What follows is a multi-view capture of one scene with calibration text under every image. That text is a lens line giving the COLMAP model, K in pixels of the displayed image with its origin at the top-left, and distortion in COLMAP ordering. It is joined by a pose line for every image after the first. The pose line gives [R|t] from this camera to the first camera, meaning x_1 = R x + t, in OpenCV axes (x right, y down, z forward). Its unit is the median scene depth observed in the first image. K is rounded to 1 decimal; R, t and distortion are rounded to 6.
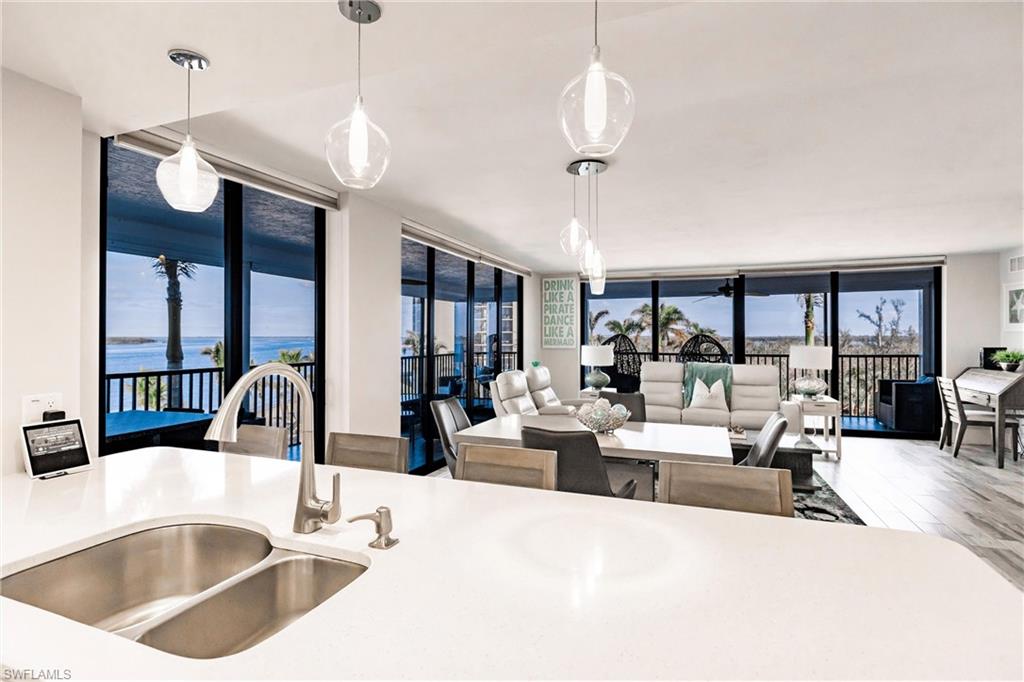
lens RADIAL K [[519.5, 0, 508.6], [0, 519.5, 336.6], [0, 0, 1]] dist [0.000798, -0.000314]
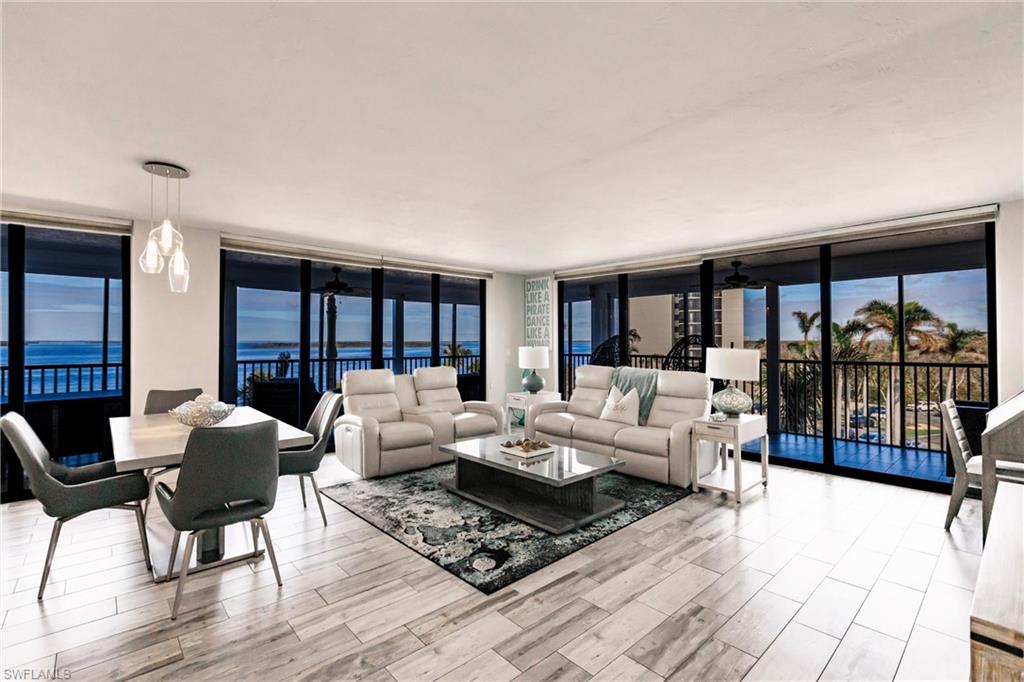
lens RADIAL K [[477.1, 0, 506.2], [0, 477.1, 334.3], [0, 0, 1]] dist [-0.001221, -0.000145]
pose [[0.884421, -0.006882, -0.466638, 0.536648], [0.000357, 0.999901, -0.014069, 0.006613], [0.466689, 0.012276, 0.884336, 0.208512]]
